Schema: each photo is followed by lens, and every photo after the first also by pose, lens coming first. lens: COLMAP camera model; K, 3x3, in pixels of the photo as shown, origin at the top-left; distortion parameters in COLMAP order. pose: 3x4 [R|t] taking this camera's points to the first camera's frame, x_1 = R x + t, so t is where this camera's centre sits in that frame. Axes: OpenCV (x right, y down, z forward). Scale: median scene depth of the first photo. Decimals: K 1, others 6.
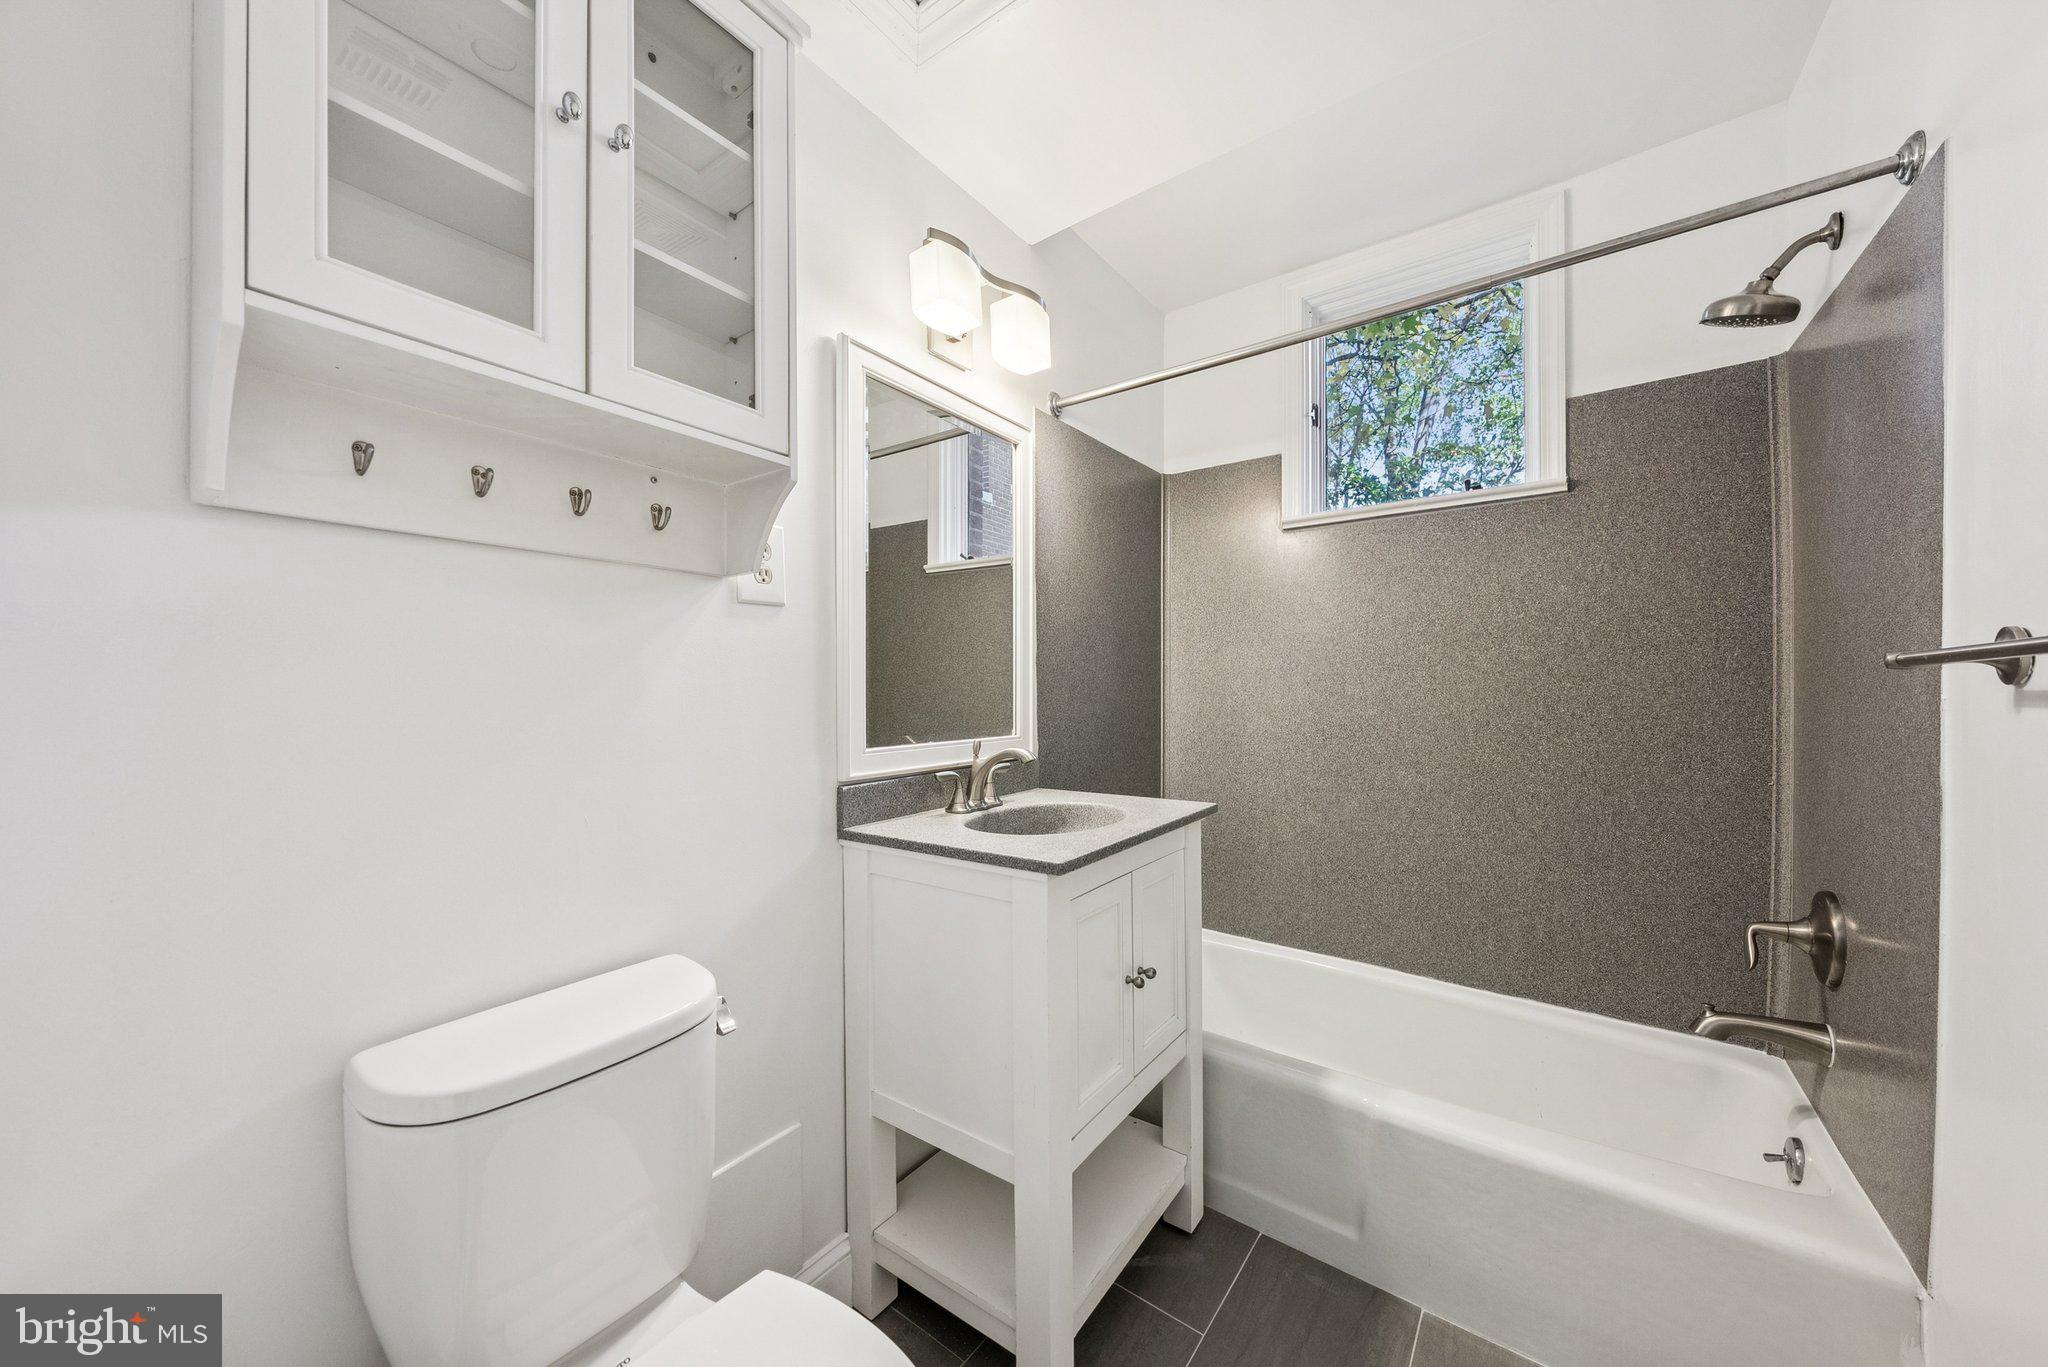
lens RADIAL K [[734.8, 0, 1010.8], [0, 734.8, 691.6], [0, 0, 1]] dist [-0.003545, 0.000405]
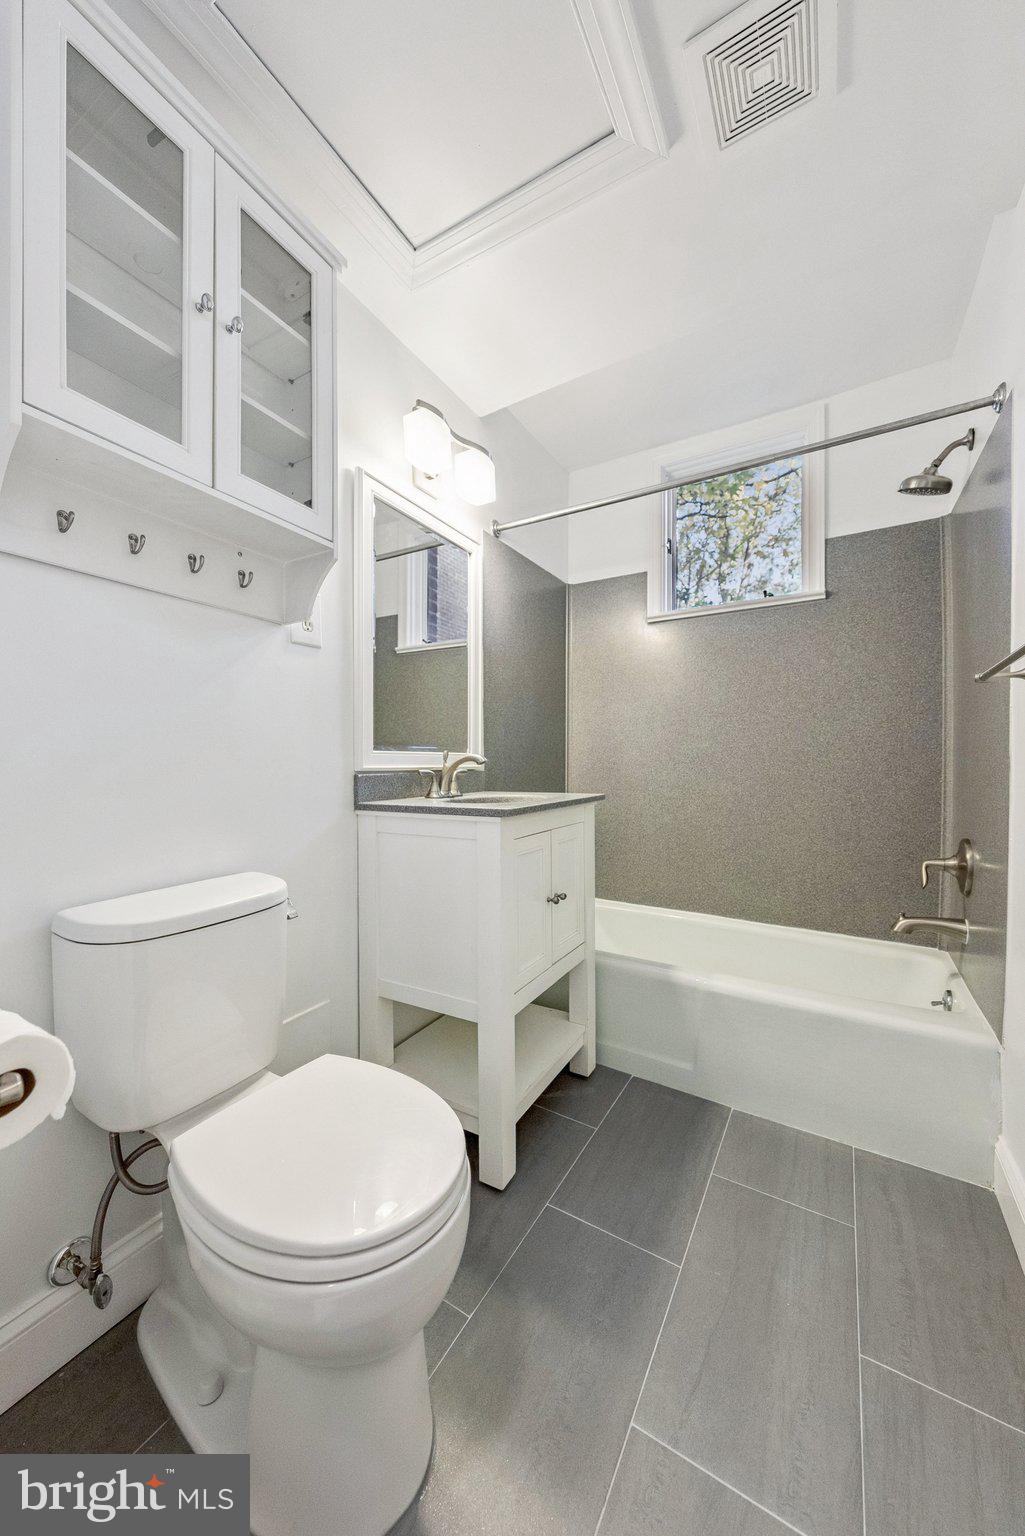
lens RADIAL K [[564.2, 0, 504.2], [0, 564.2, 767.3], [0, 0, 1]] dist [-0.002225, -0.000024]
pose [[0.994550, 0.002628, 0.104224, -0.048926], [-0.002801, 0.999995, 0.001515, 0.100686], [-0.104220, -0.001799, 0.994553, -0.140199]]
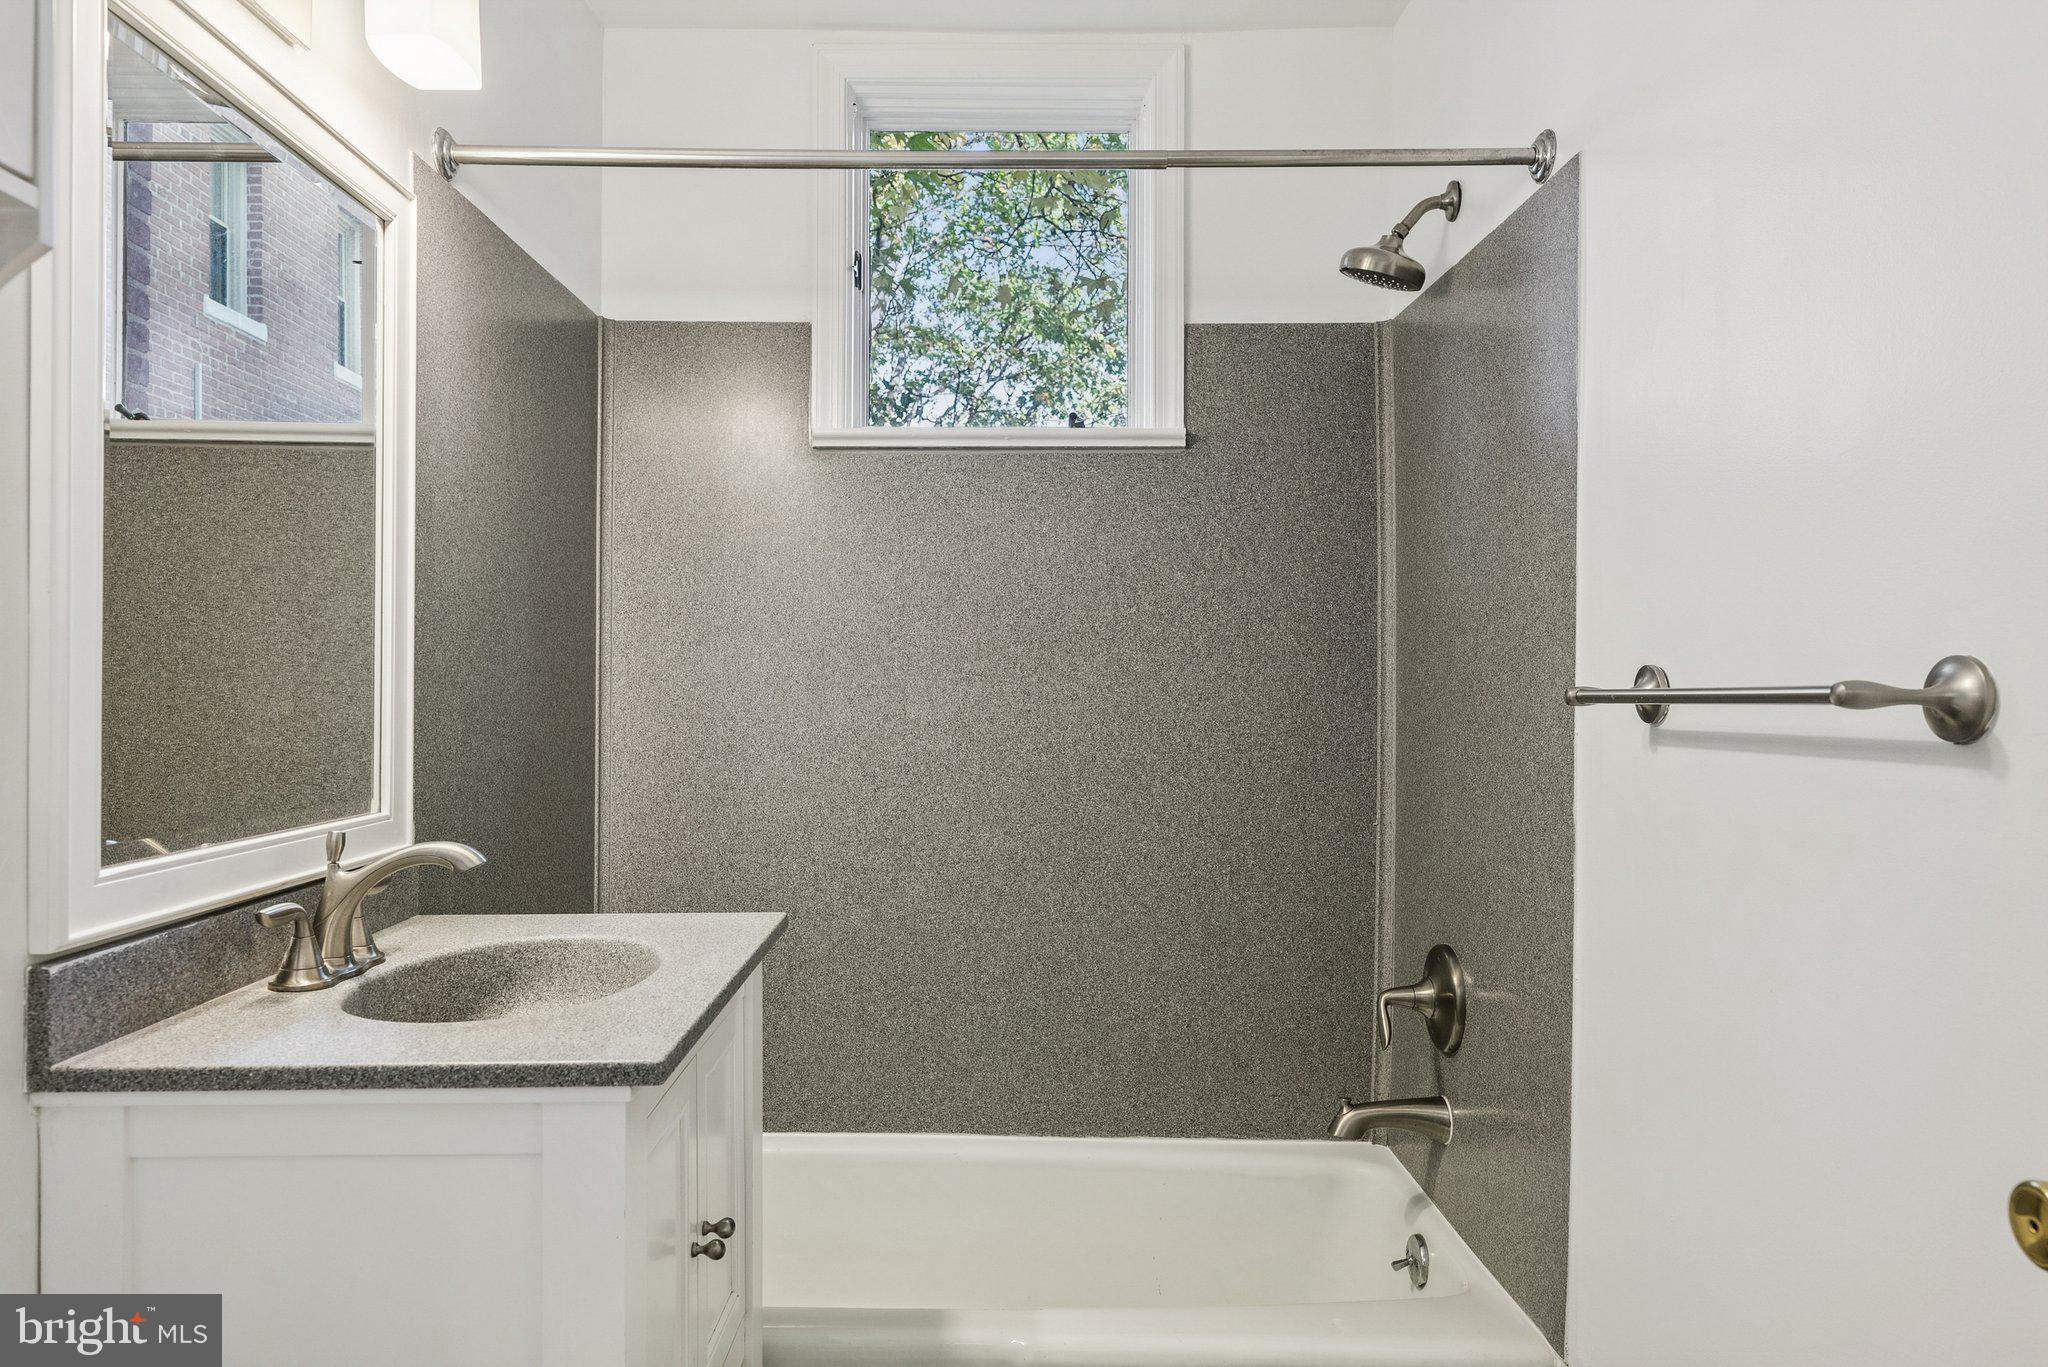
lens RADIAL K [[1294.3, 0, 1024.0], [0, 1294.3, 683.5], [0, 0, 1]] dist [0.004770, -0.002475]
pose [[0.792319, 0.007106, 0.610066, -0.213904], [-0.003230, 0.999967, -0.007453, -0.025525], [-0.610099, 0.003935, 0.792315, 0.062254]]
